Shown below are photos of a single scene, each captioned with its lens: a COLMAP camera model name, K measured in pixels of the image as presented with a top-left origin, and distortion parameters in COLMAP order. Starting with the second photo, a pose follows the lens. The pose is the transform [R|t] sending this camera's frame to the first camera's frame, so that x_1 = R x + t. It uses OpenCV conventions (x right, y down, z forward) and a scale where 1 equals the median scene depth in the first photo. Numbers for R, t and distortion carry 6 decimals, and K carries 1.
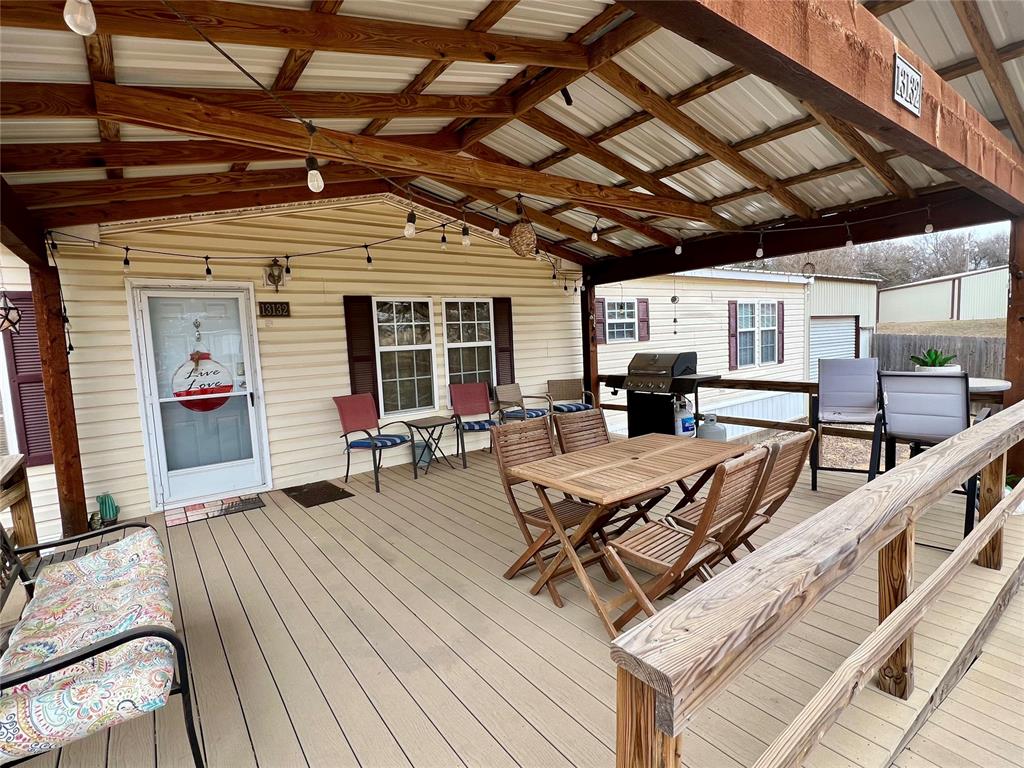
lens RADIAL K [[488.3, 0, 512.2], [0, 488.3, 384.4], [0, 0, 1]] dist [-0.005291, -0.000240]
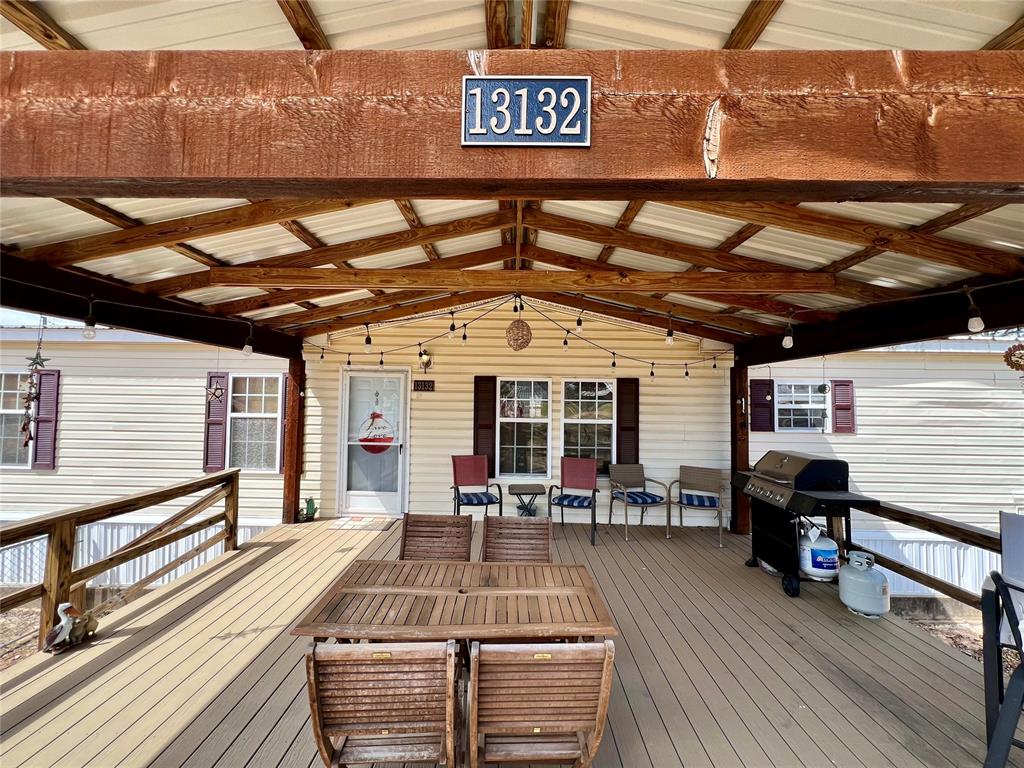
lens RADIAL K [[409.9, 0, 510.8], [0, 409.9, 384.5], [0, 0, 1]] dist [-0.001660, -0.000417]
pose [[0.796497, 0.037558, -0.603475, 0.350596], [-0.110584, 0.990283, -0.084323, -0.075306], [0.594444, 0.133898, 0.792911, 0.199789]]
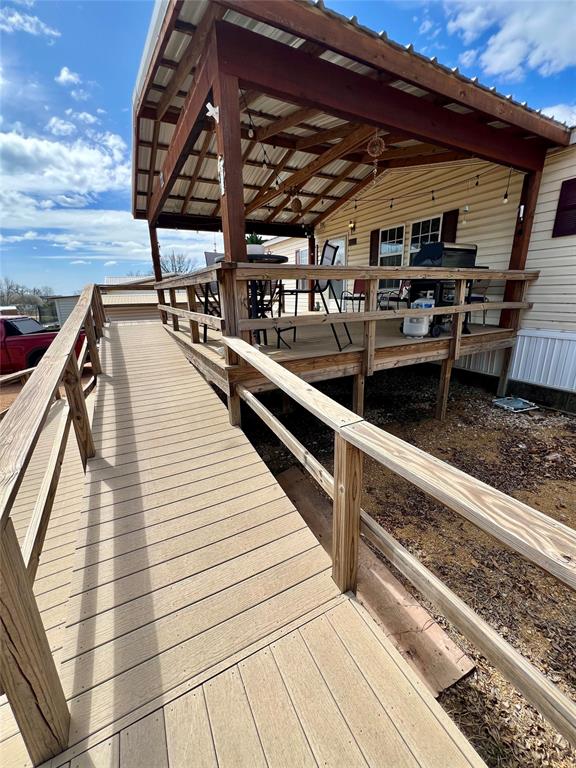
lens RADIAL K [[307.4, 0, 287.5], [0, 307.4, 386.0], [0, 0, 1]] dist [-0.001660, -0.000417]
pose [[-0.146468, 0.337654, -0.929805, 1.173689], [-0.066715, 0.934430, 0.349843, 0.013052], [0.986963, 0.113273, -0.114338, 0.809765]]
